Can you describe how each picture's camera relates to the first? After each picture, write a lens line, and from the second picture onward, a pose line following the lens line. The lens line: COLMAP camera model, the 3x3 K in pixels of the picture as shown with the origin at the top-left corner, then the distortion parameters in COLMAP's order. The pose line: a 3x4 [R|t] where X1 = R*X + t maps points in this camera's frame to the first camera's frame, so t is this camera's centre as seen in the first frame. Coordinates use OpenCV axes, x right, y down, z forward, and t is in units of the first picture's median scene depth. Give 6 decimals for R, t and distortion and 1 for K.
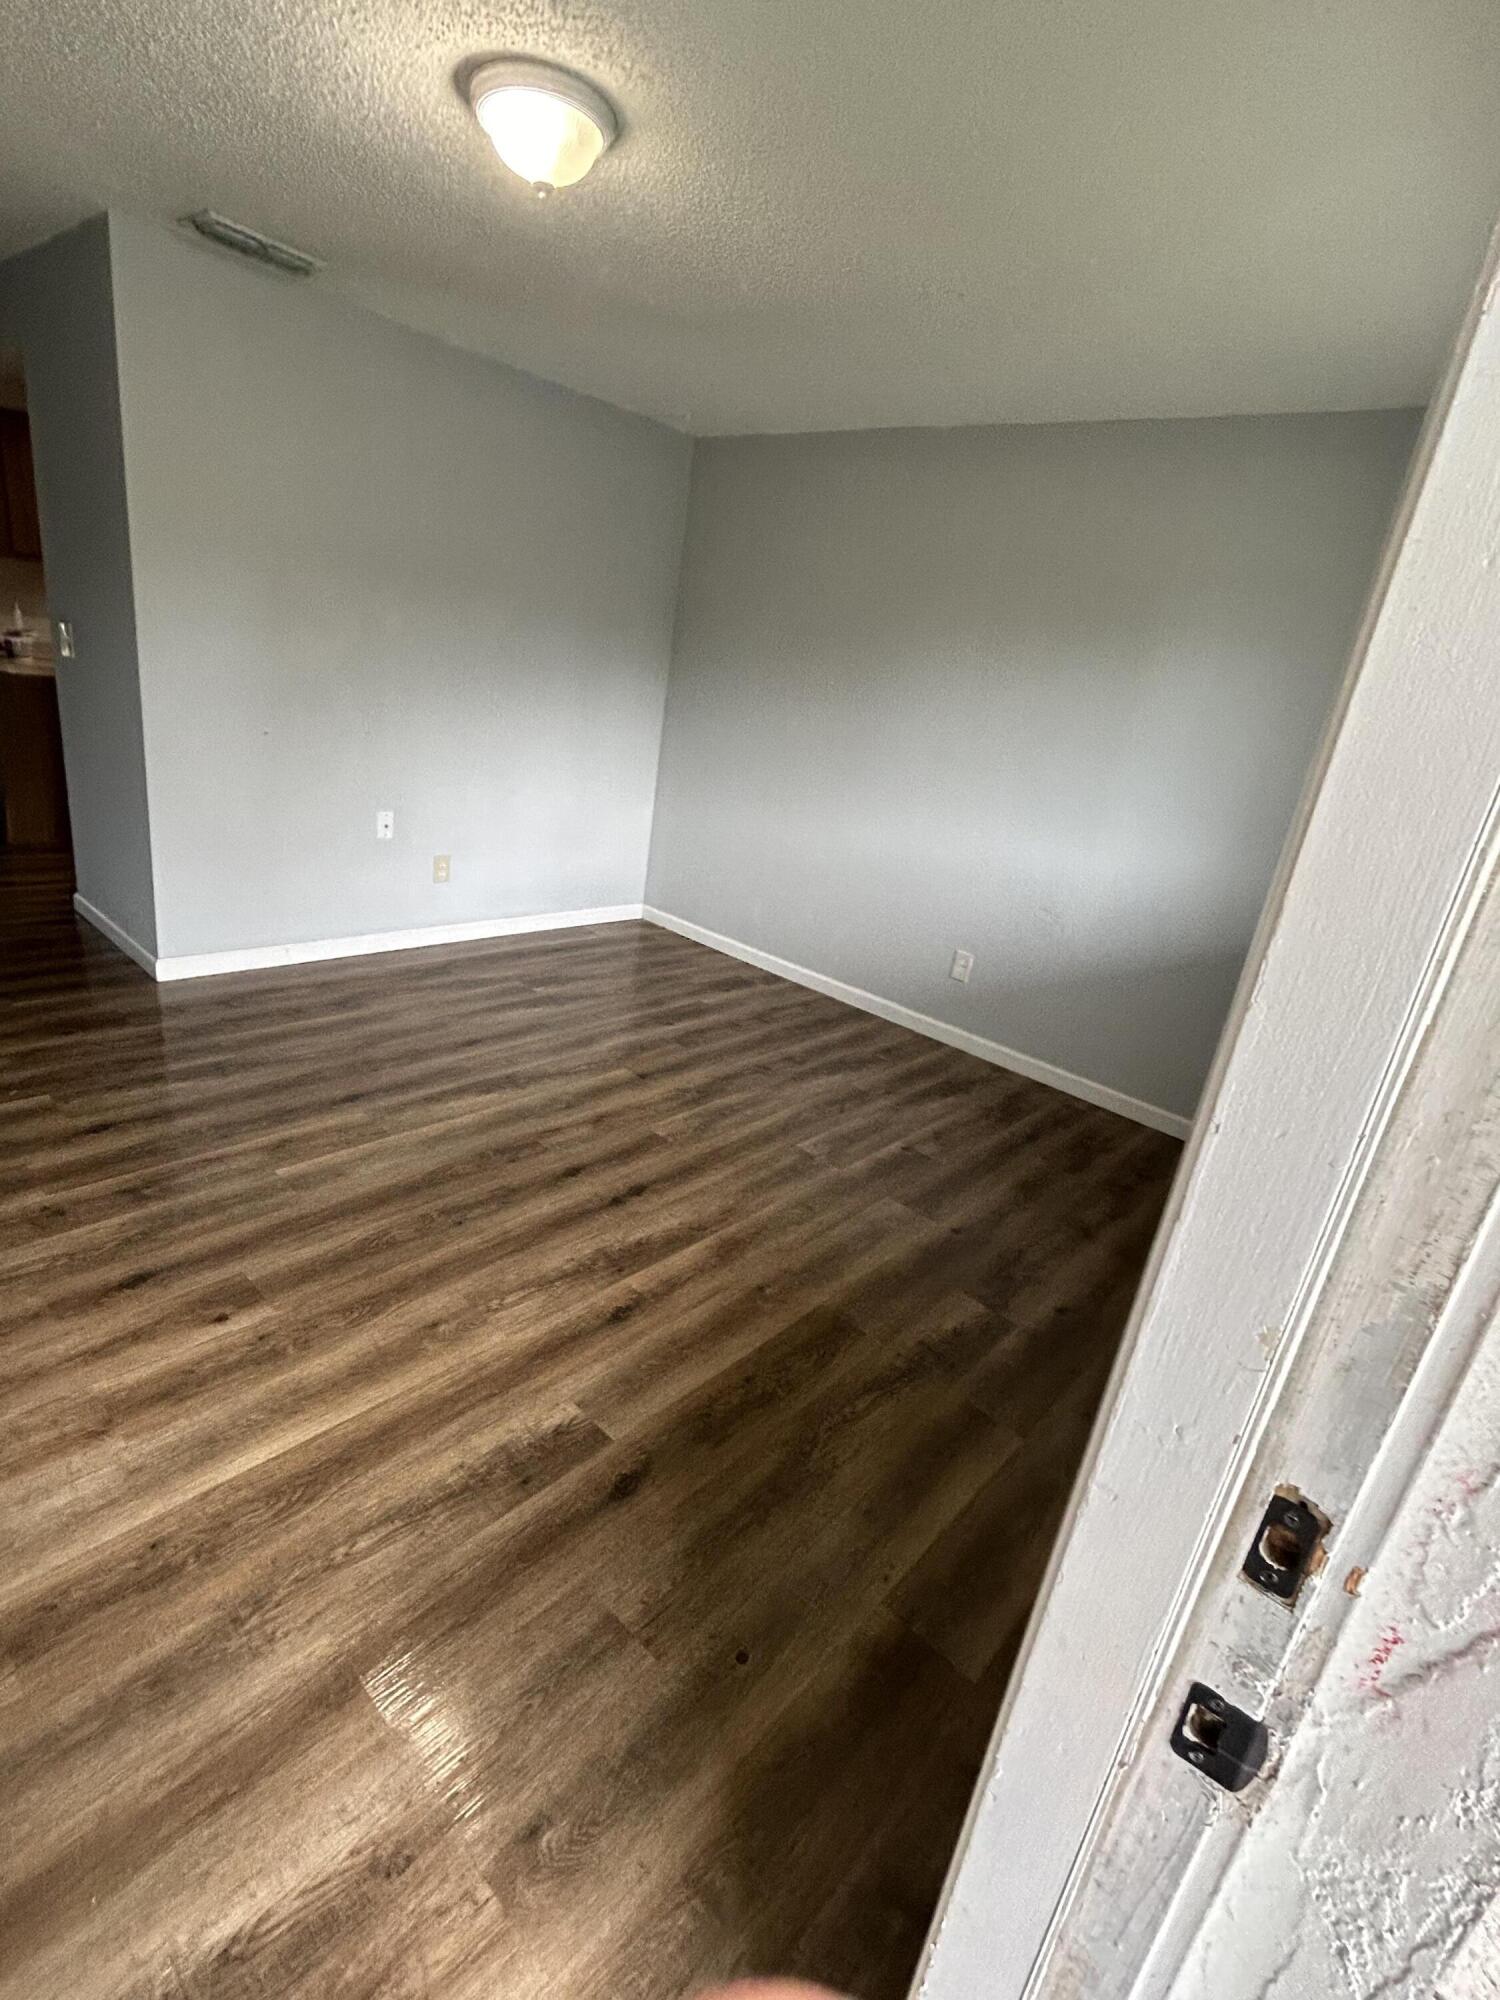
lens RADIAL K [[939.2, 0, 754.6], [0, 939.2, 991.5], [0, 0, 1]] dist [-0.006340, 0.001532]
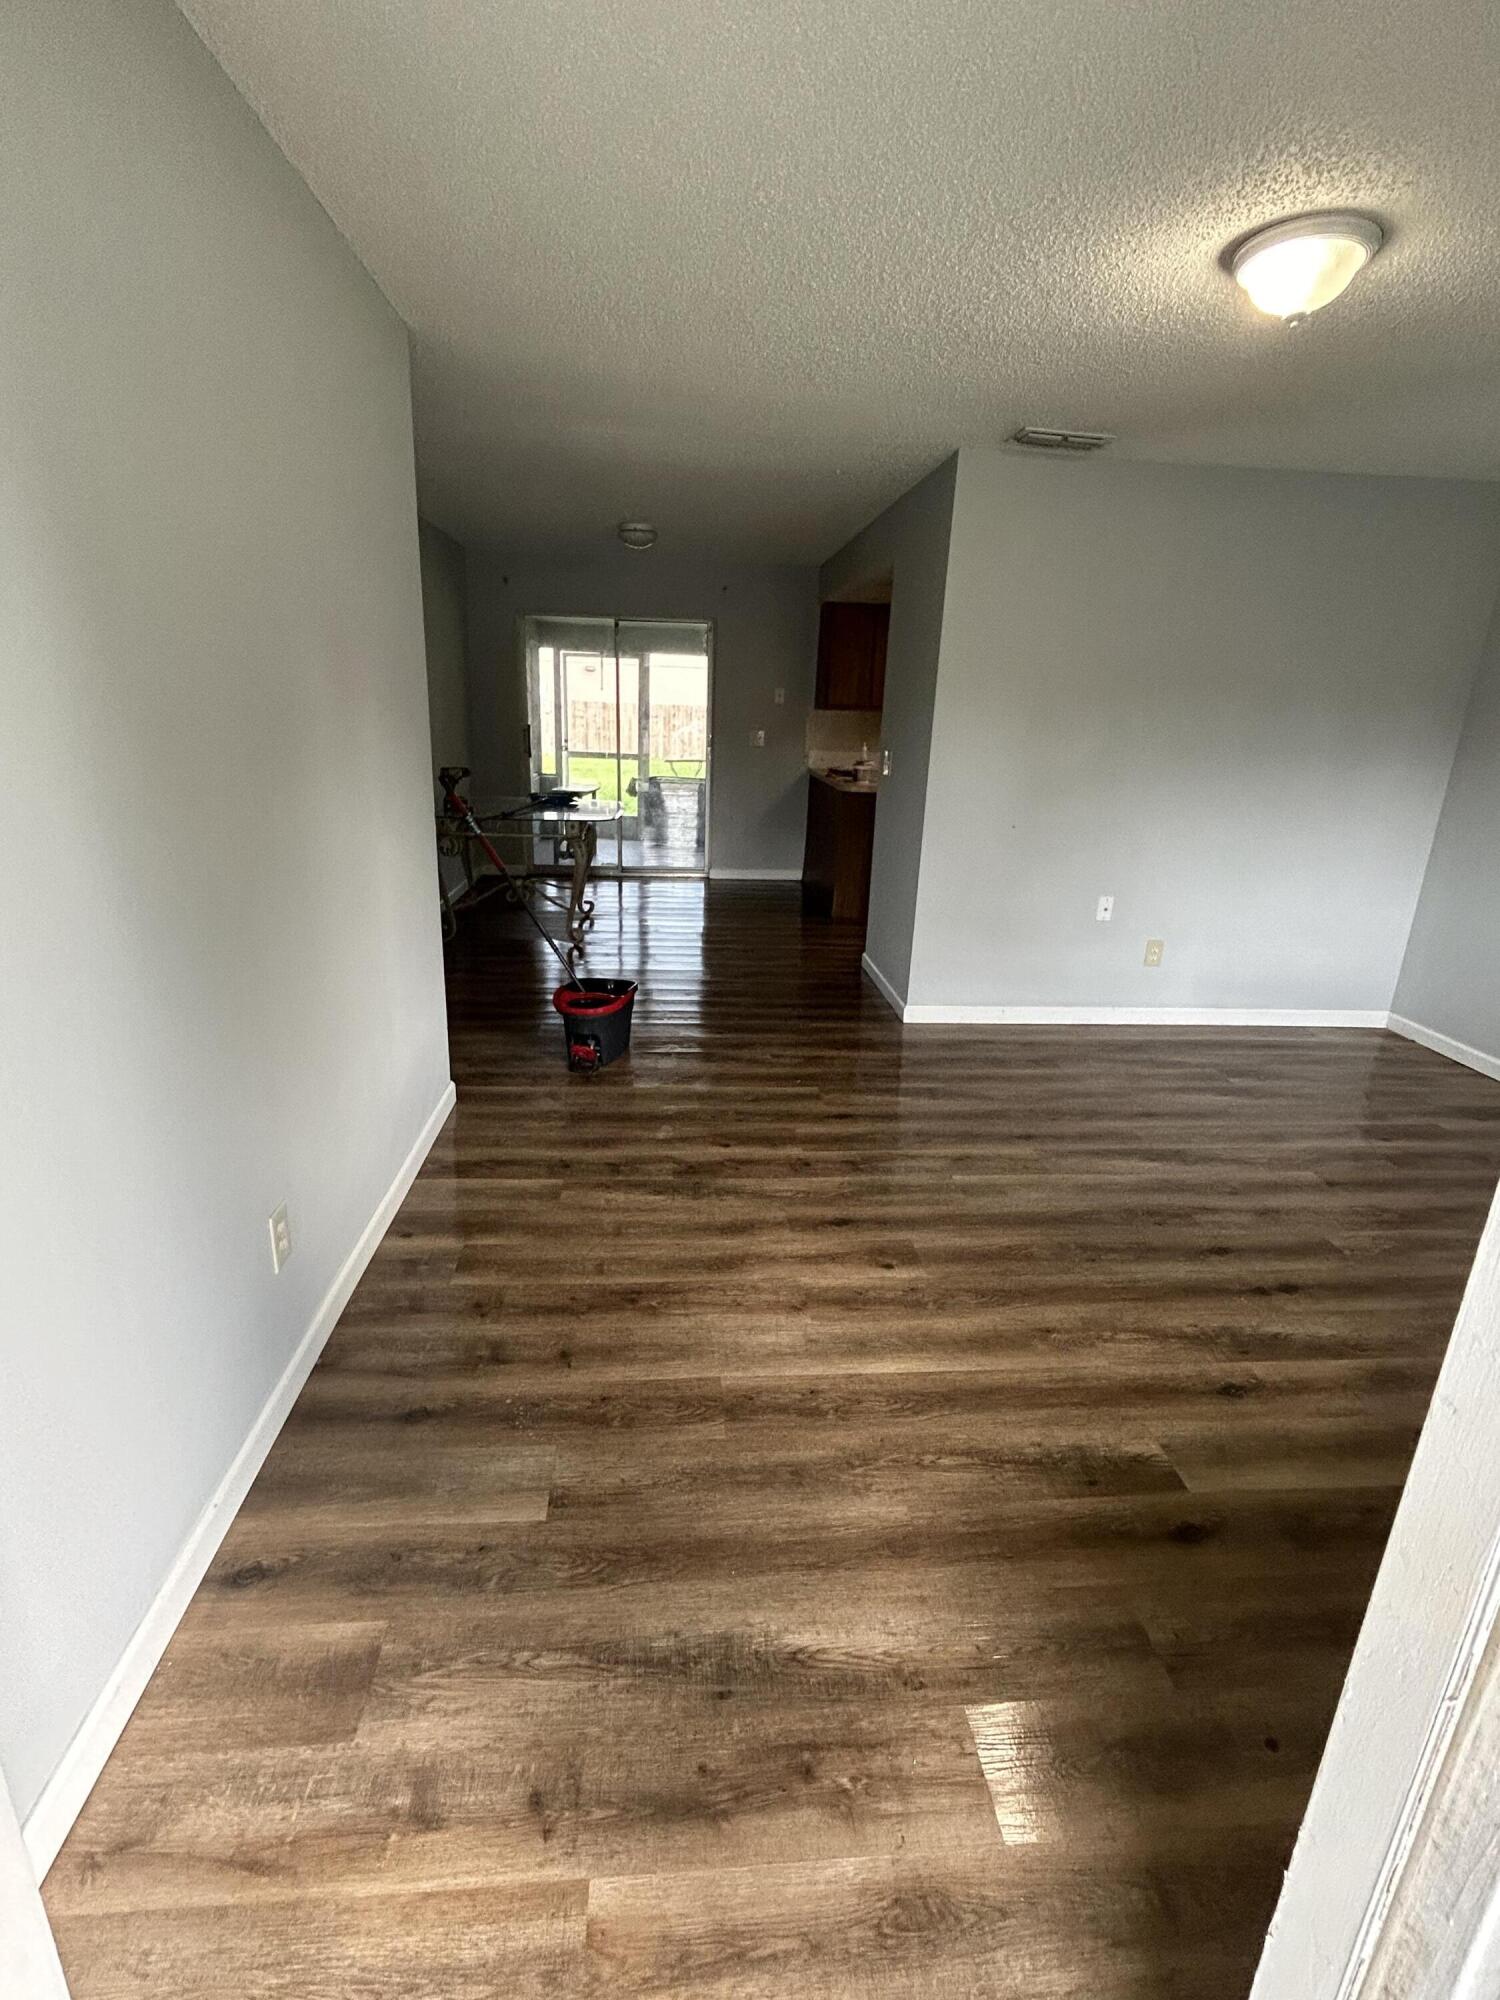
lens RADIAL K [[939.2, 0, 754.6], [0, 939.2, 991.5], [0, 0, 1]] dist [-0.006340, 0.001532]
pose [[0.725960, 0.091155, -0.681670, 0.100523], [-0.164152, 0.985496, -0.043034, 0.049727], [0.667860, 0.143138, 0.730394, -0.080584]]
